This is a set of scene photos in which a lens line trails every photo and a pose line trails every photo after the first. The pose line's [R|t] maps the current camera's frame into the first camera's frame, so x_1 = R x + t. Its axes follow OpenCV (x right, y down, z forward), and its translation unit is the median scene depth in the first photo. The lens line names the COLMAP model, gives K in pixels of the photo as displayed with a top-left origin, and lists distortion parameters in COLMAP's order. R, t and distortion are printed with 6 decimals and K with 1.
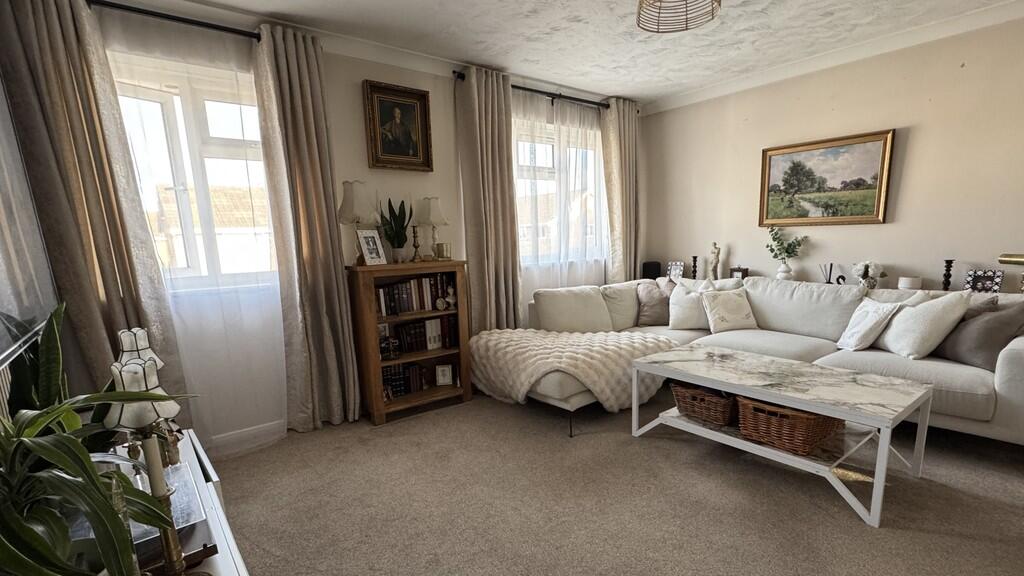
lens RADIAL K [[479.6, 0, 528.0], [0, 479.6, 325.8], [0, 0, 1]] dist [0.004669, 0.000595]
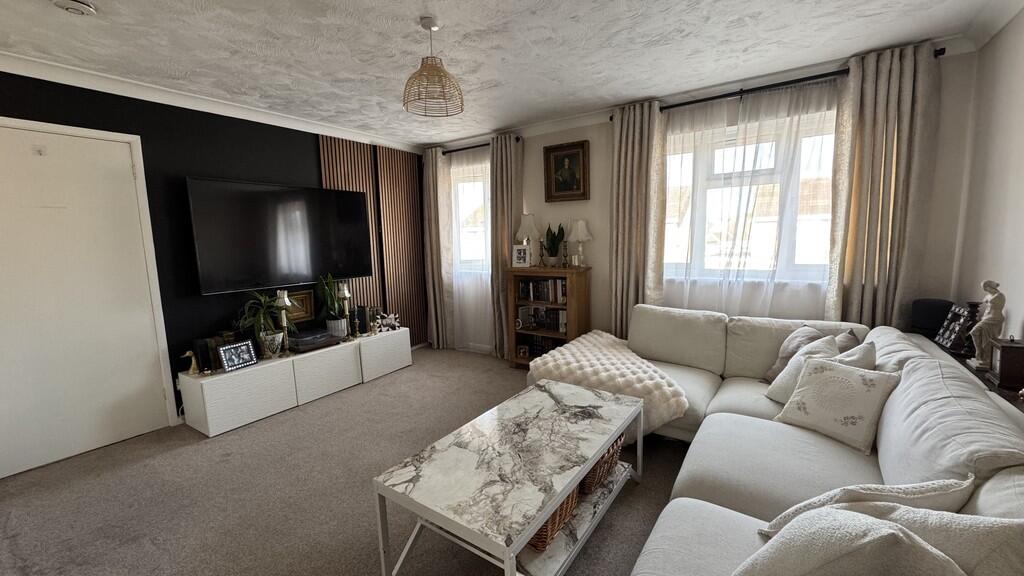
lens RADIAL K [[406.0, 0, 512.2], [0, 406.0, 288.0], [0, 0, 1]] dist [-0.006378, 0.001250]
pose [[0.275772, 0.143453, -0.950458, 0.862949], [-0.157578, 0.982171, 0.102519, -0.175167], [0.948219, 0.121500, 0.293460, 0.540723]]
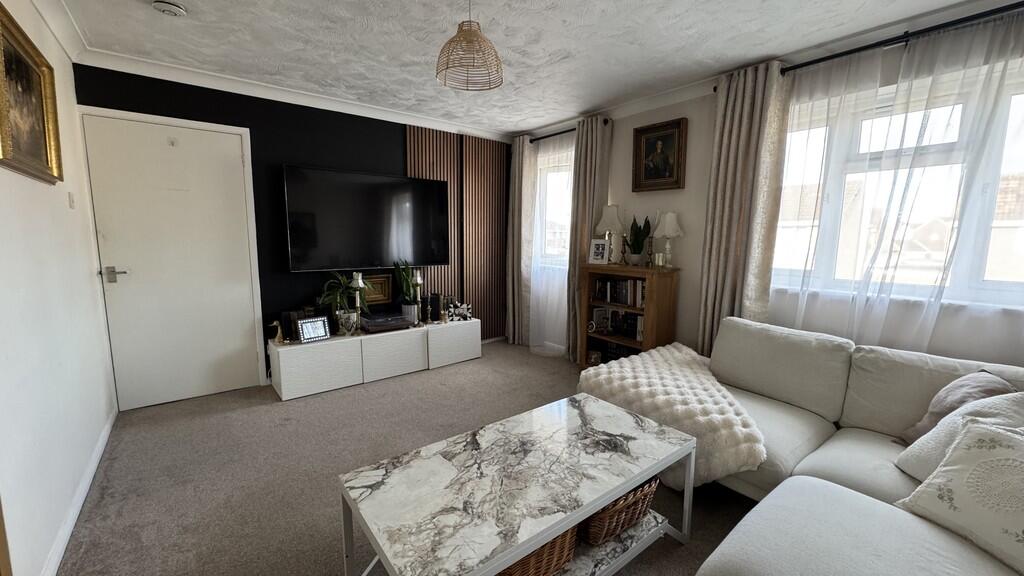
lens RADIAL K [[406.0, 0, 511.9], [0, 406.0, 287.9], [0, 0, 1]] dist [-0.006378, 0.001250]
pose [[-0.018797, 0.158478, -0.987184, 0.798689], [-0.190804, 0.968643, 0.159135, -0.183224], [0.981448, 0.191350, 0.012031, 0.686491]]
